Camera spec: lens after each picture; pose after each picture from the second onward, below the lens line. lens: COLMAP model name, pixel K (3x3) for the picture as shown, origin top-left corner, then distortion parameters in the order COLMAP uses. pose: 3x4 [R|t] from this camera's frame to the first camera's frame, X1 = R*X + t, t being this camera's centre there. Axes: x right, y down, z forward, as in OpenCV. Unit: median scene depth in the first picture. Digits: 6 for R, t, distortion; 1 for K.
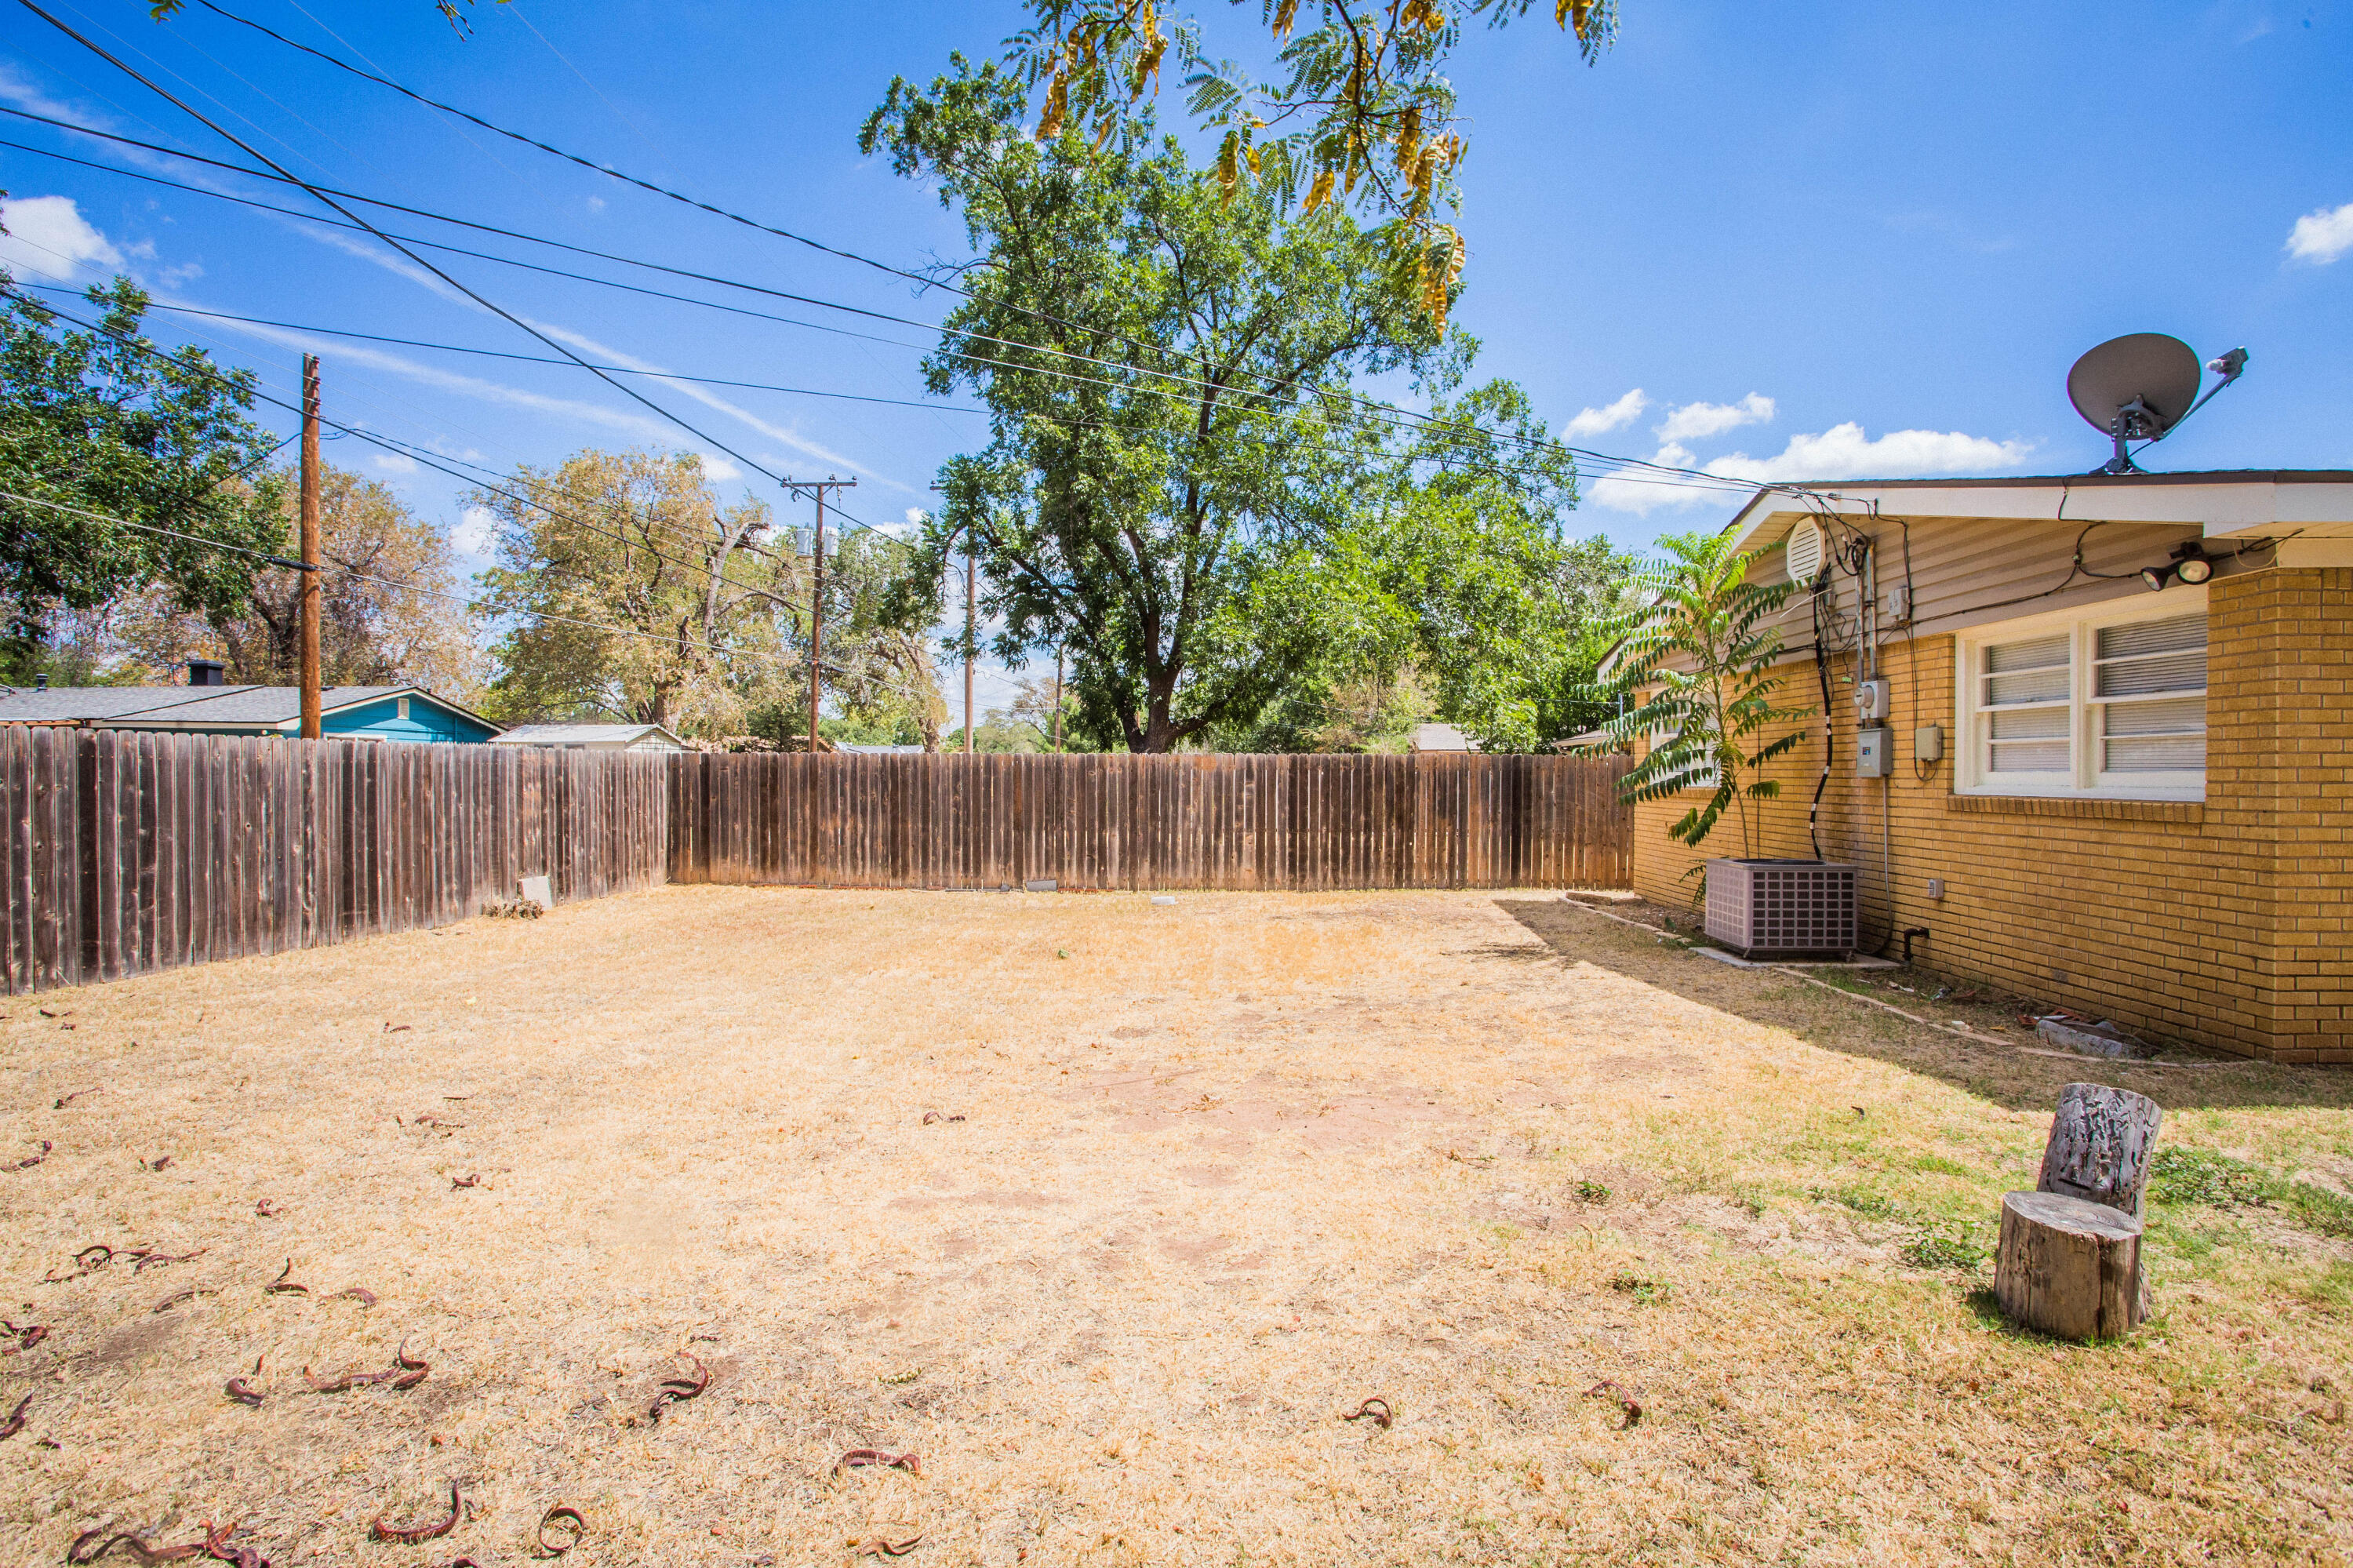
lens RADIAL K [[1153.8, 0, 1165.4], [0, 1153.8, 779.3], [0, 0, 1]] dist [-0.036675, 0.009053]
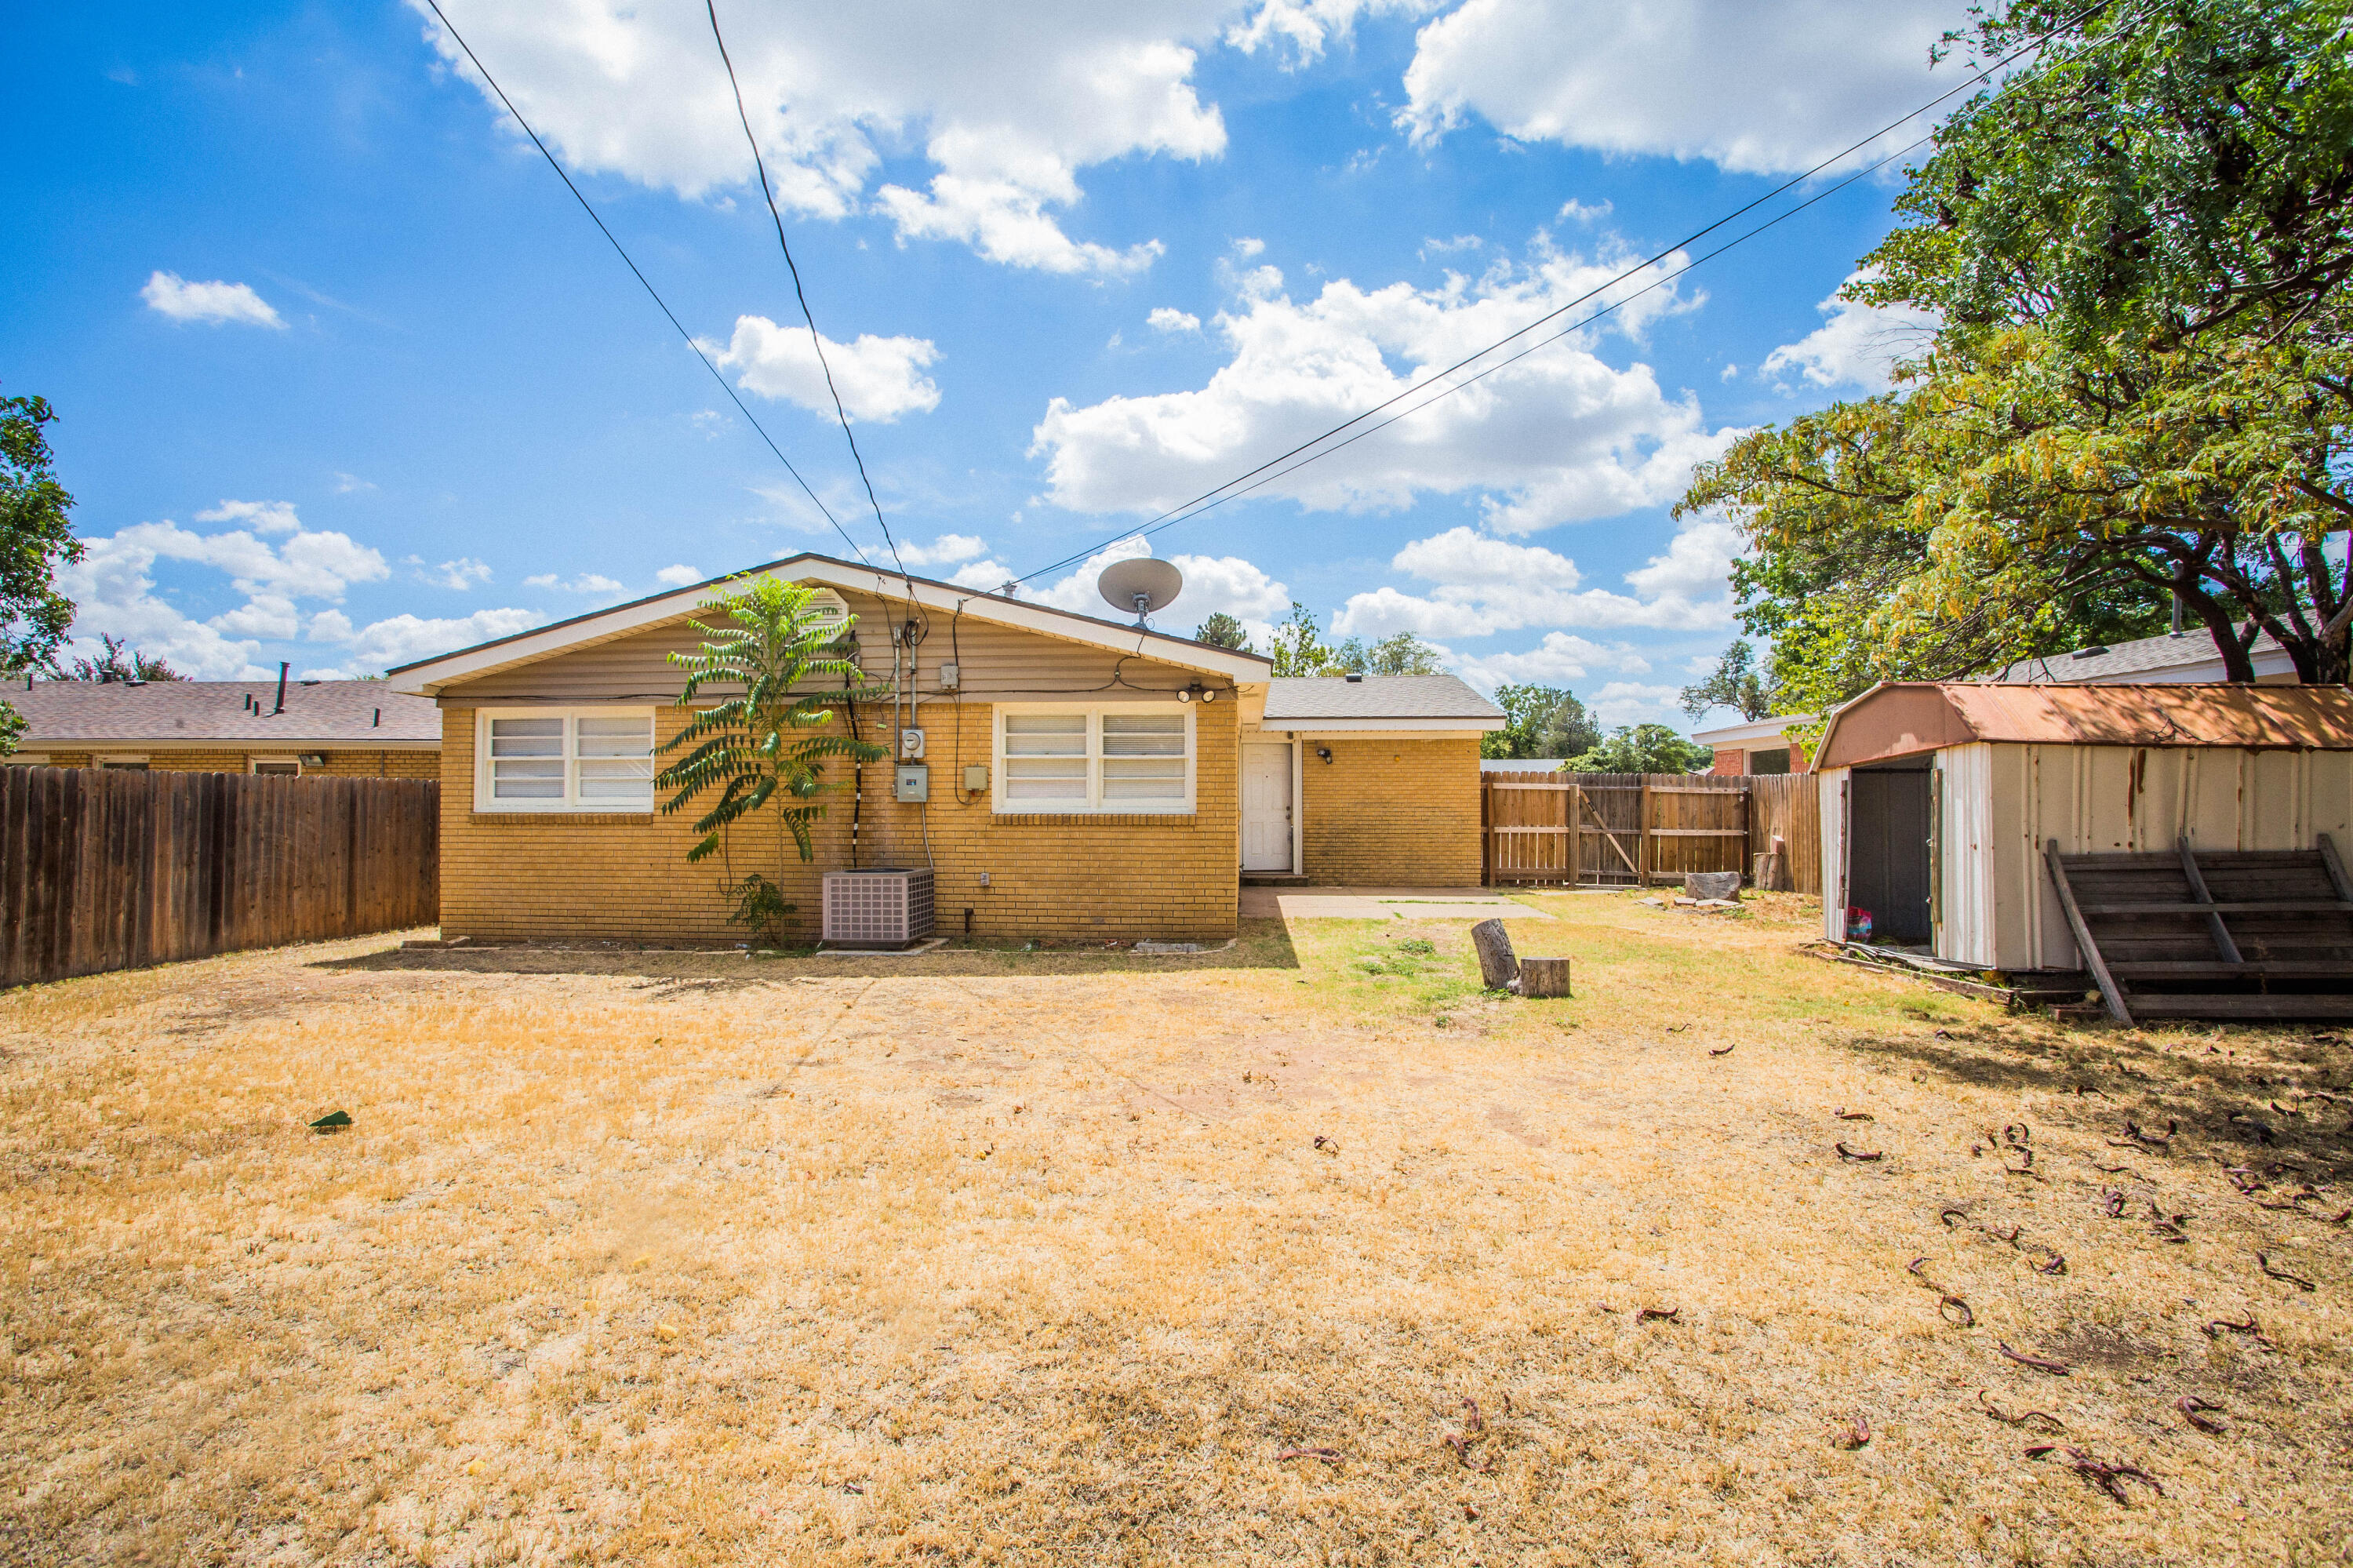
lens RADIAL K [[1153.8, 0, 1184.1], [0, 1153.8, 777.1], [0, 0, 1]] dist [-0.036675, 0.009053]
pose [[0.020423, 0.021934, 0.999551, -0.908538], [0.004323, 0.999748, -0.022027, 0.000370], [-0.999782, 0.004771, 0.020323, 0.837488]]
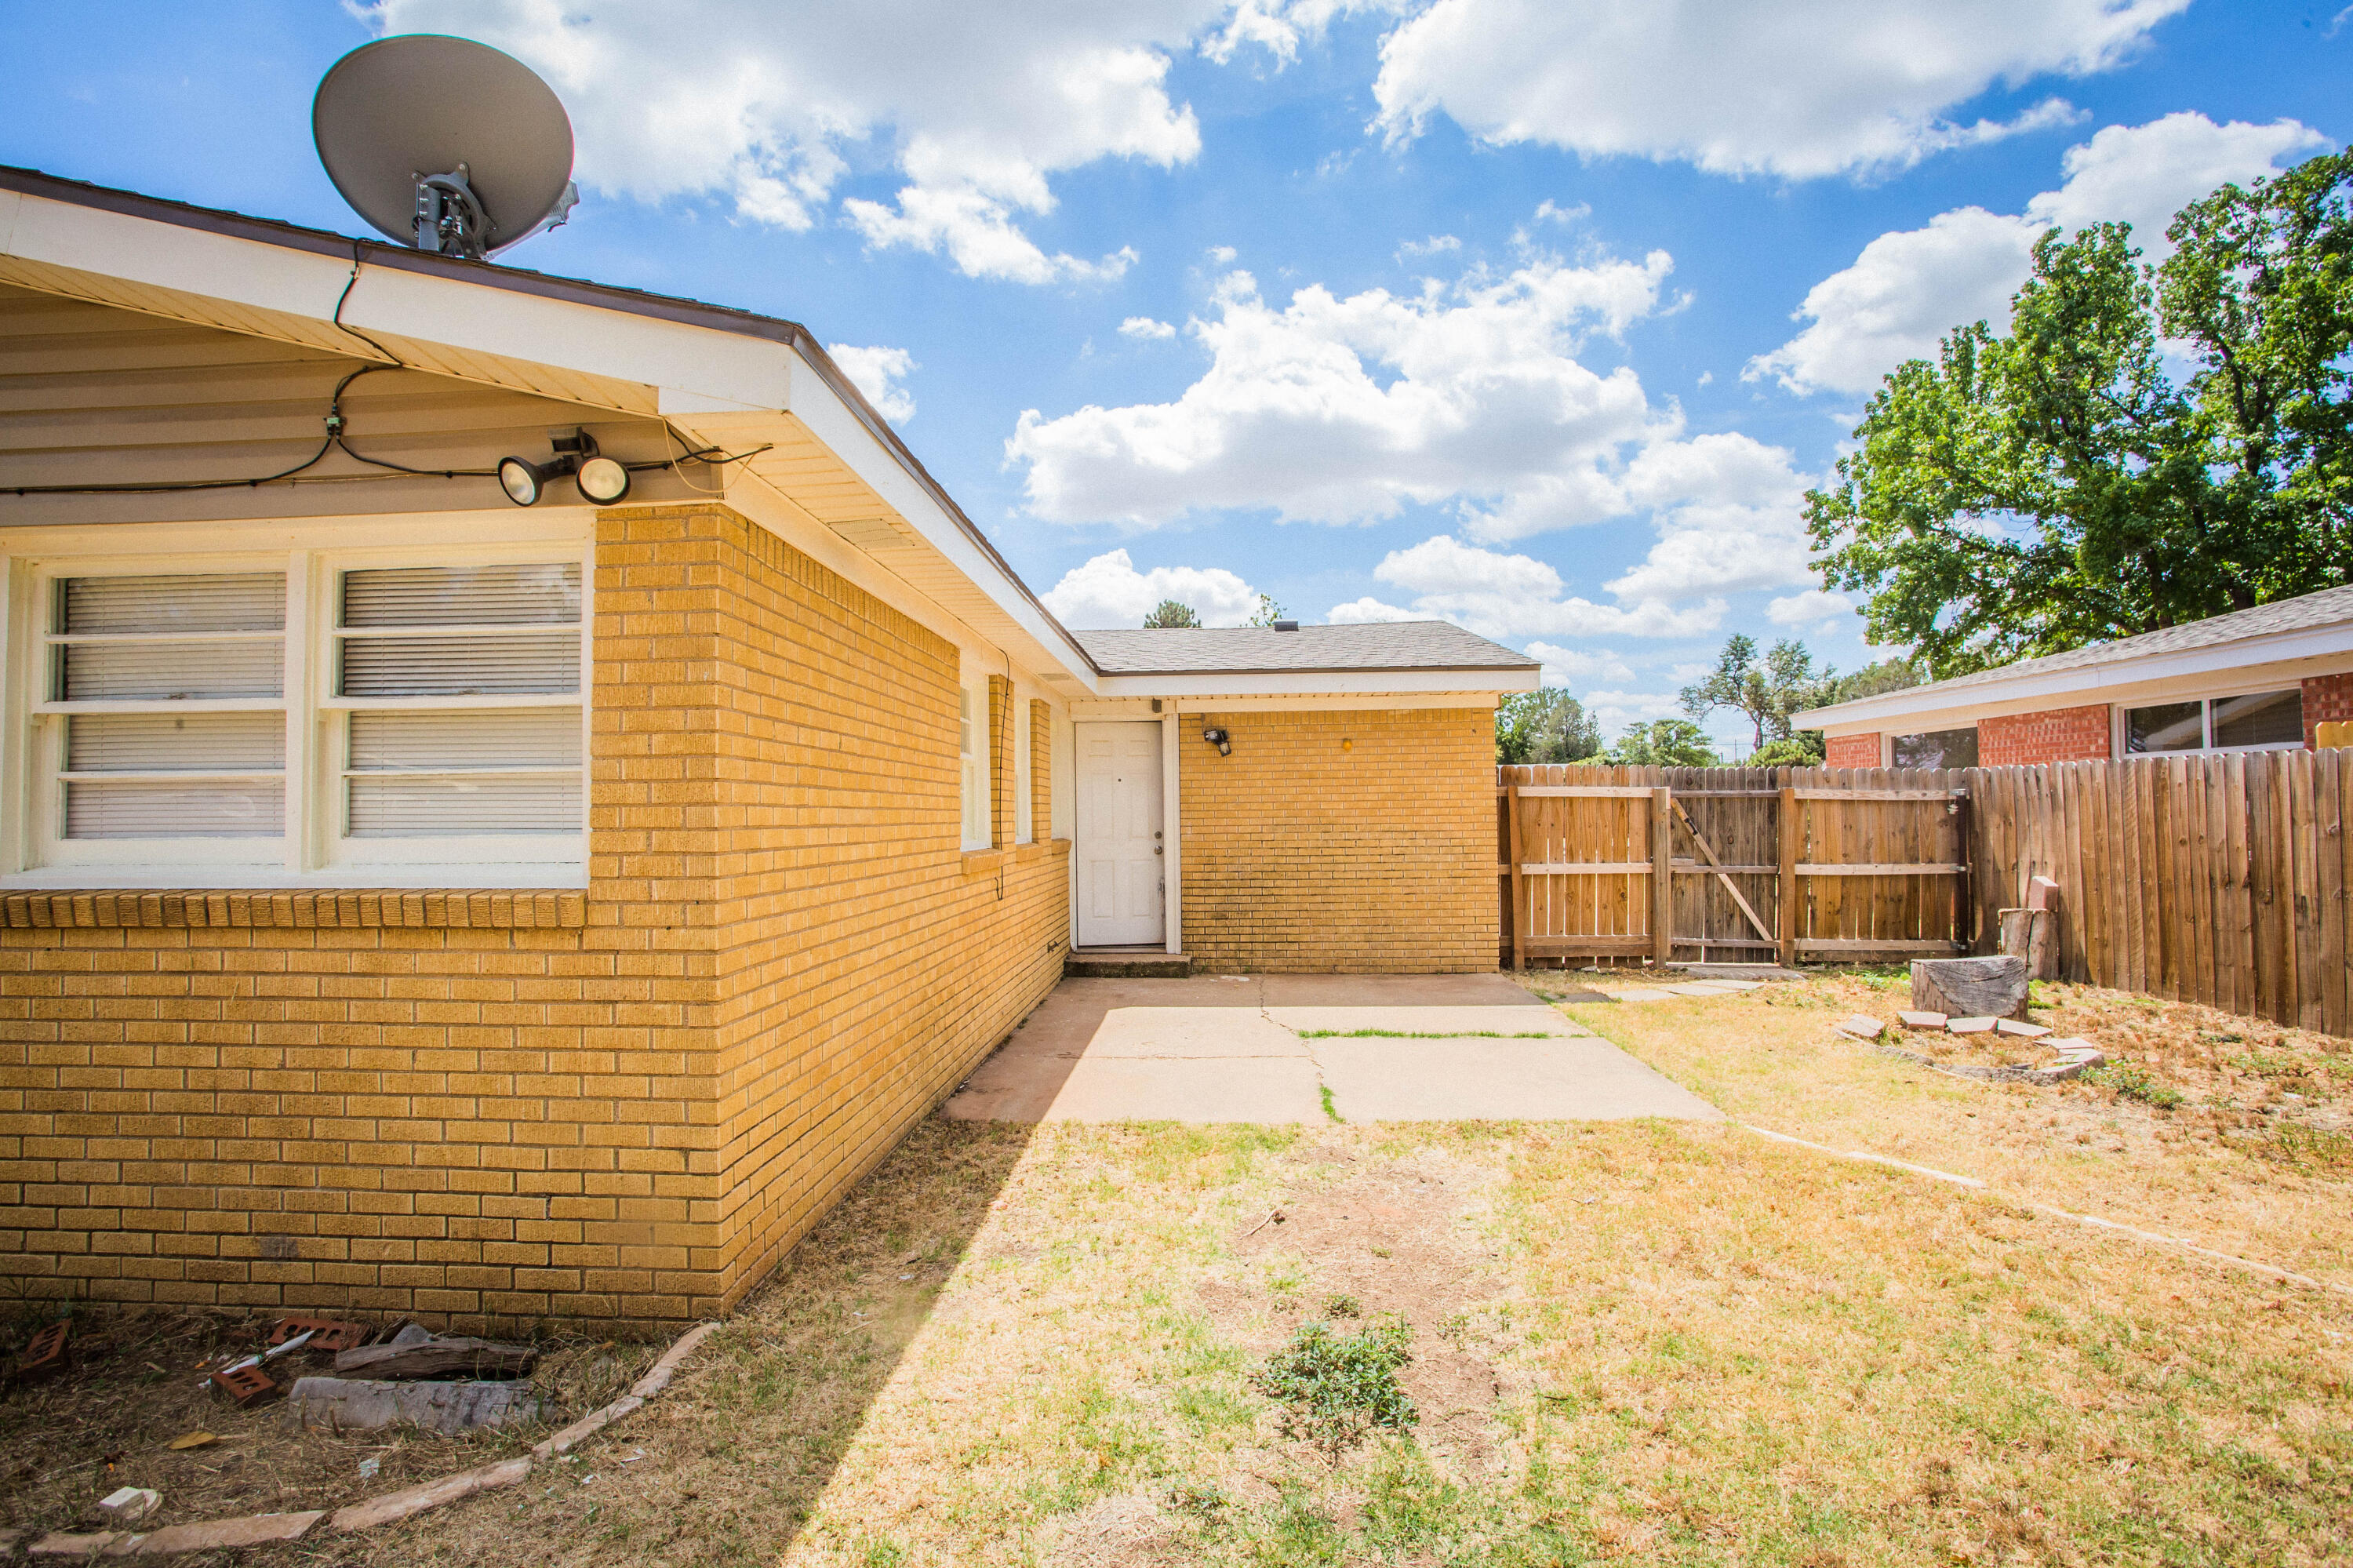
lens RADIAL K [[1153.8, 0, 1151.8], [0, 1153.8, 778.6], [0, 0, 1]] dist [-0.036675, 0.009053]
pose [[0.033748, 0.031710, 0.998927, 0.300510], [0.015099, 0.999366, -0.032234, -0.011156], [-0.999316, 0.016170, 0.033248, 0.594816]]
